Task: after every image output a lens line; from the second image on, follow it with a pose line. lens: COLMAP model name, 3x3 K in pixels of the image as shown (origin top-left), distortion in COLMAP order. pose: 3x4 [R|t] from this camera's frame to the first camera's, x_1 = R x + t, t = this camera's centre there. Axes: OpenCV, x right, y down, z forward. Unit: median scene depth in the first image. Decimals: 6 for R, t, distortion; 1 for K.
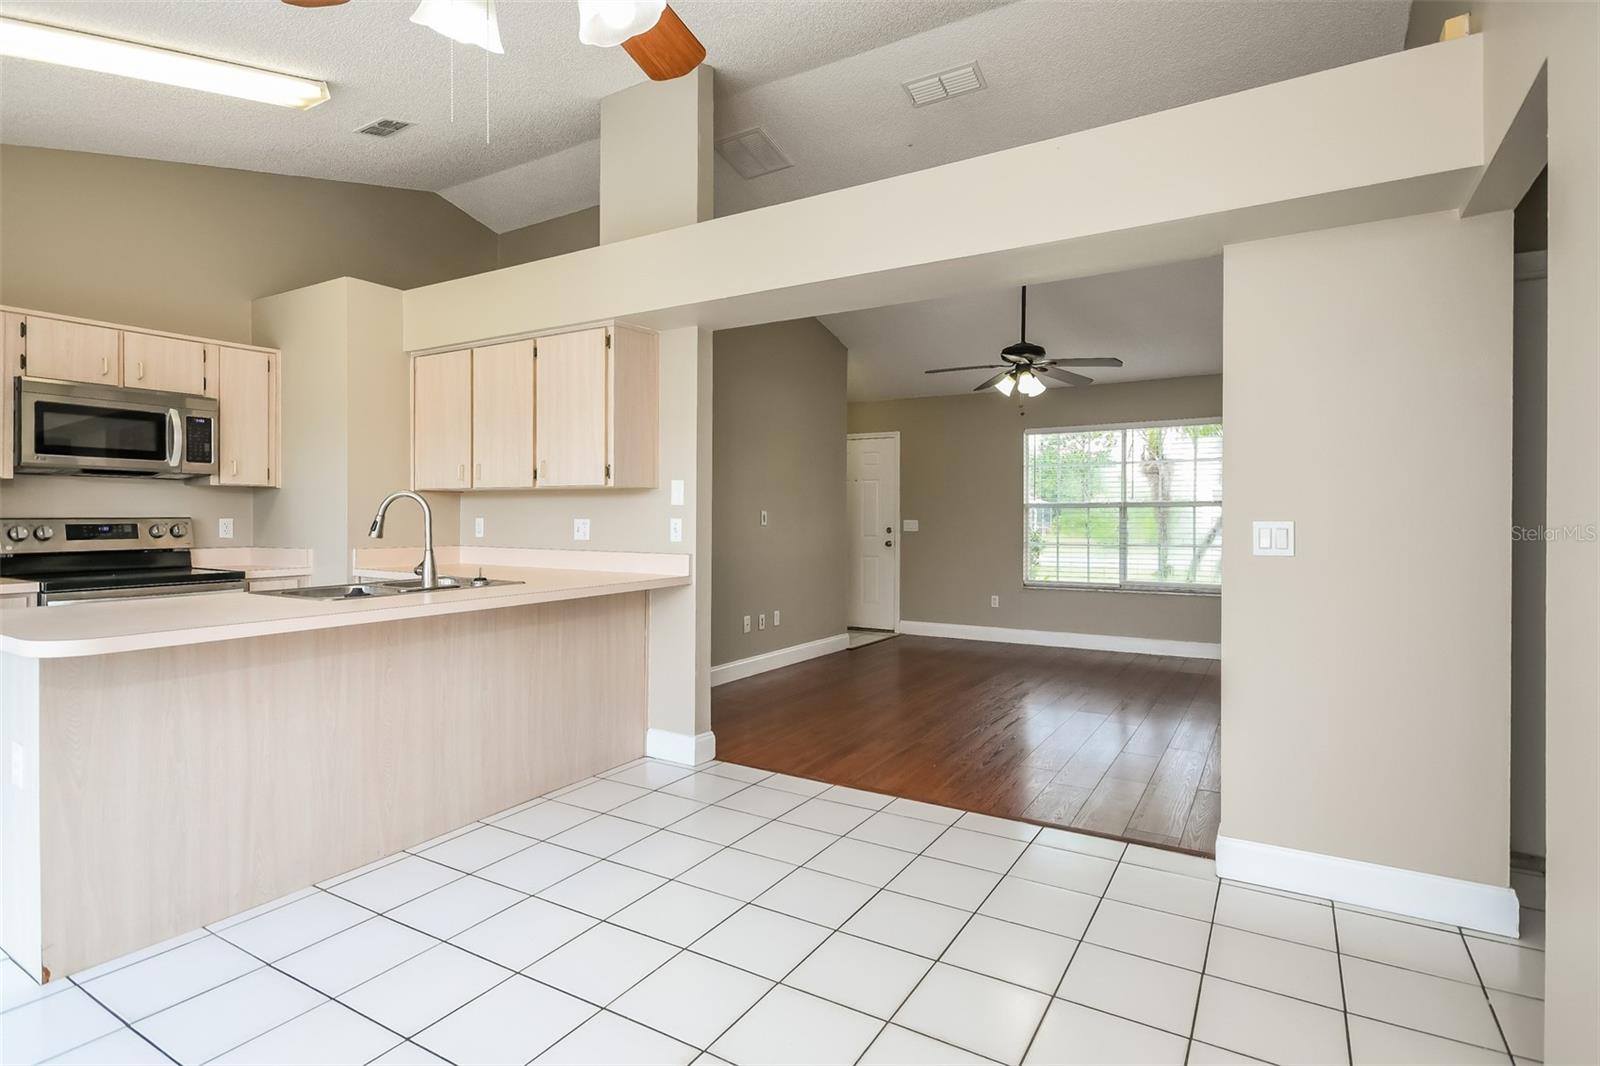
lens RADIAL K [[803.5, 0, 810.2], [0, 803.5, 527.9], [0, 0, 1]] dist [0.015843, -0.002238]
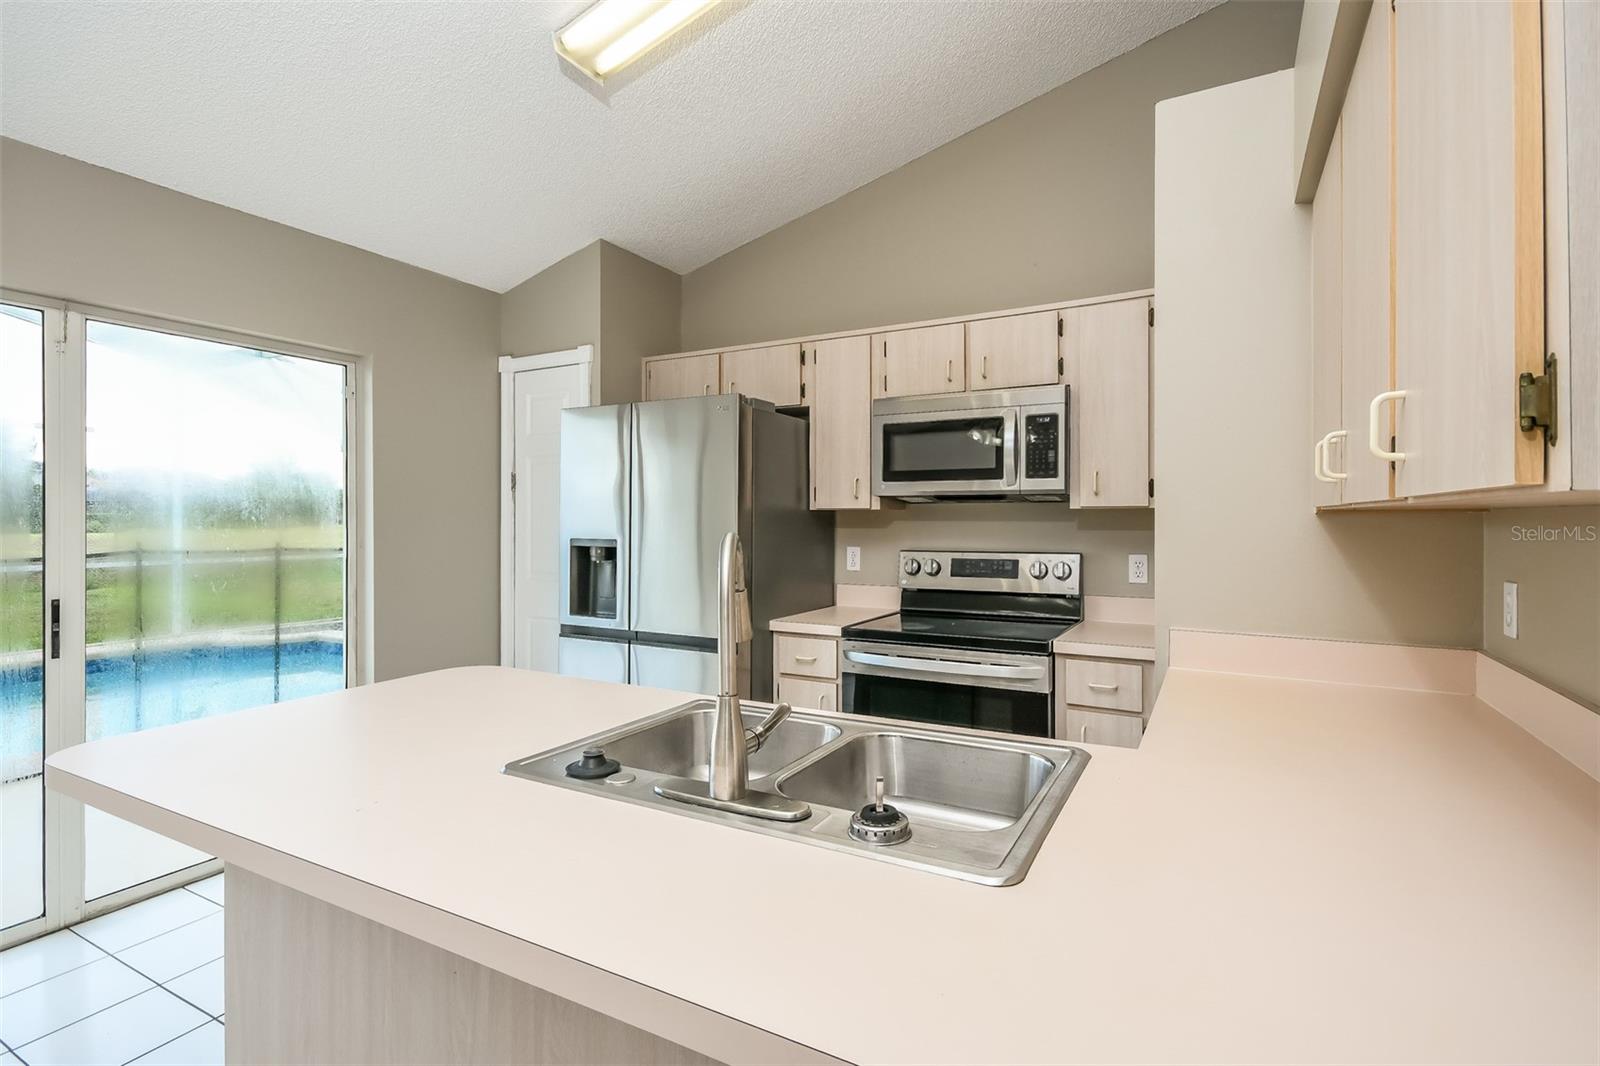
lens RADIAL K [[803.5, 0, 792.1], [0, 803.5, 524.9], [0, 0, 1]] dist [0.015843, -0.002238]
pose [[0.021274, 0.002928, -0.999769, -0.051793], [-0.012100, 0.999923, 0.002671, -0.039632], [0.999700, 0.012041, 0.021308, 0.782608]]
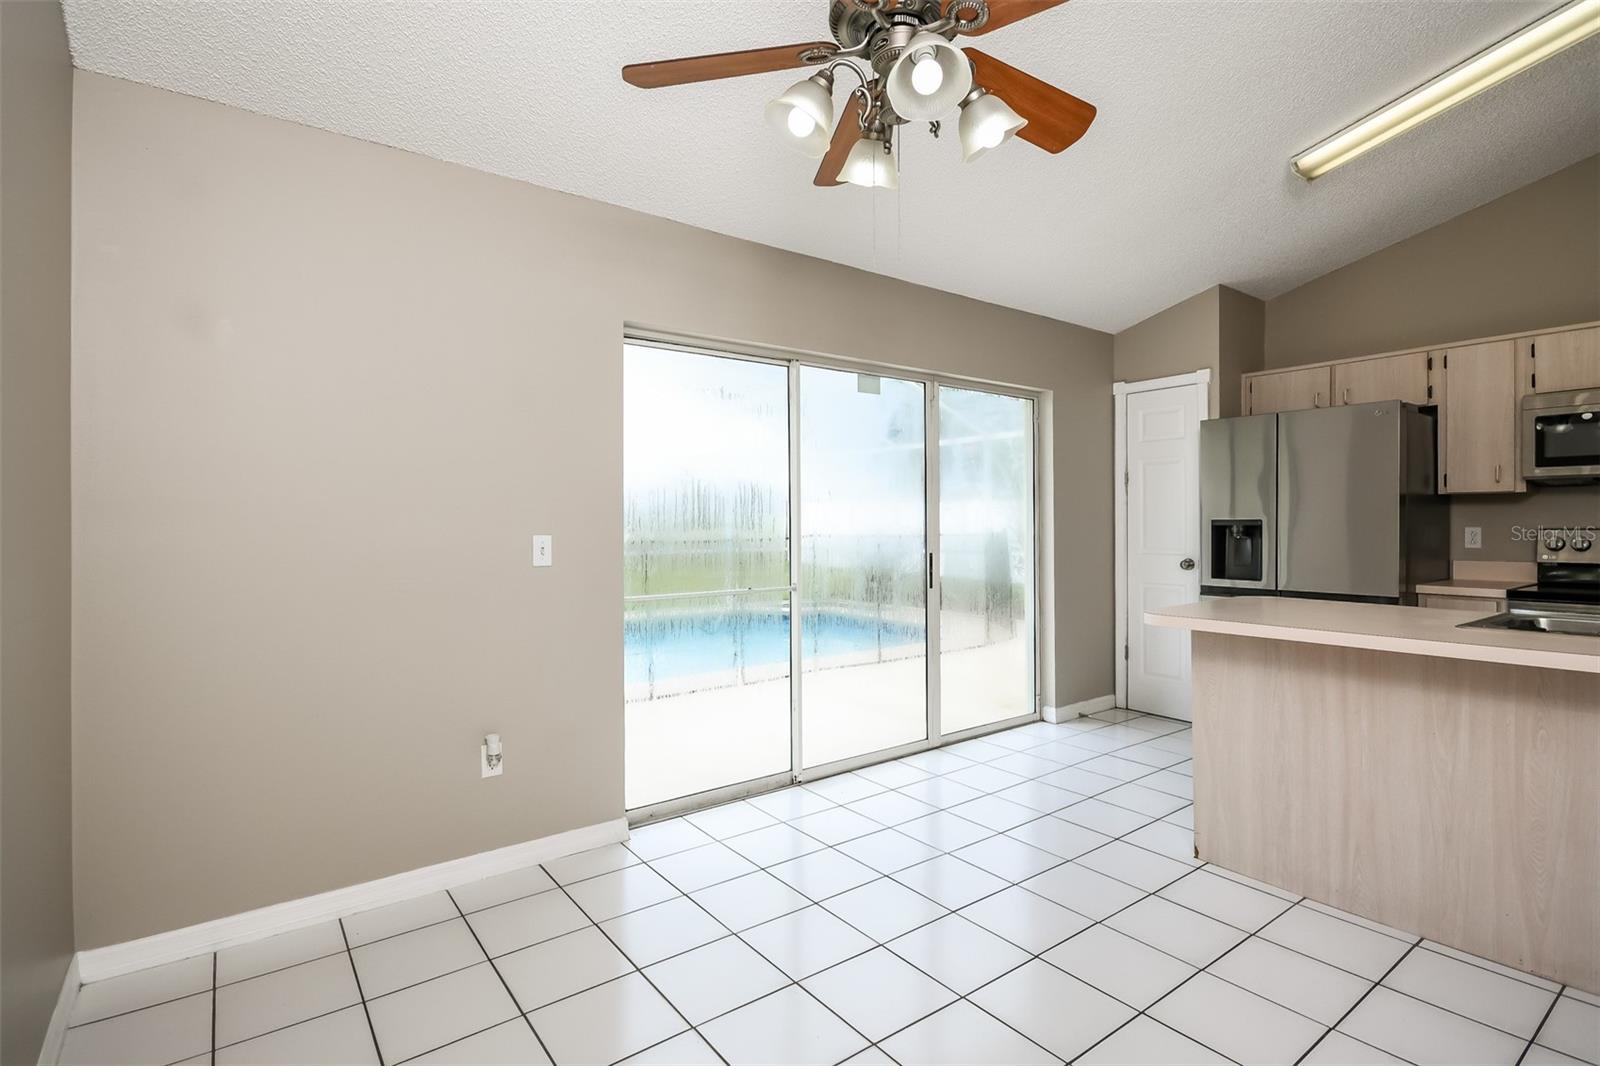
lens RADIAL K [[803.5, 0, 802.4], [0, 803.5, 532.3], [0, 0, 1]] dist [0.015843, -0.002238]
pose [[-0.395149, 0.006295, -0.918596, 0.332677], [-0.007448, 0.999922, 0.010056, -0.009978], [0.918587, 0.010816, -0.395071, 0.490322]]
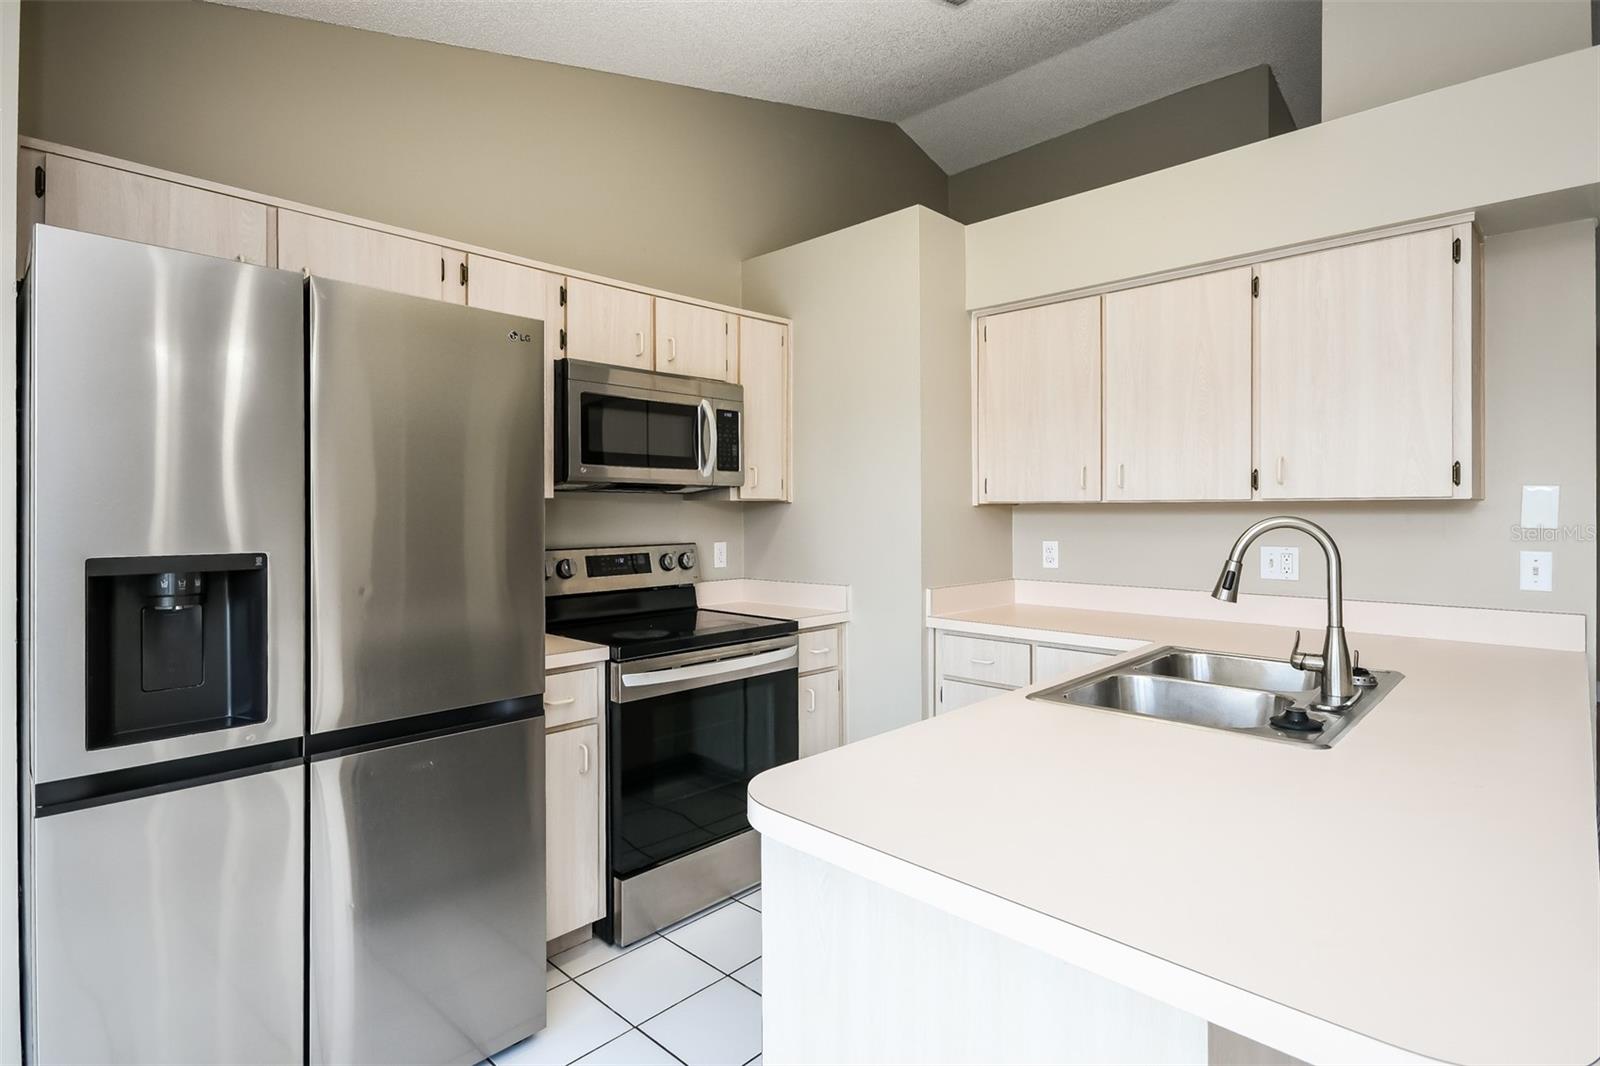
lens RADIAL K [[803.5, 0, 820.6], [0, 803.5, 514.8], [0, 0, 1]] dist [0.015843, -0.002238]
pose [[0.978936, -0.007199, -0.204041, -0.531622], [0.005151, 0.999931, -0.010563, -0.032859], [0.204103, 0.009289, 0.978905, 0.302001]]
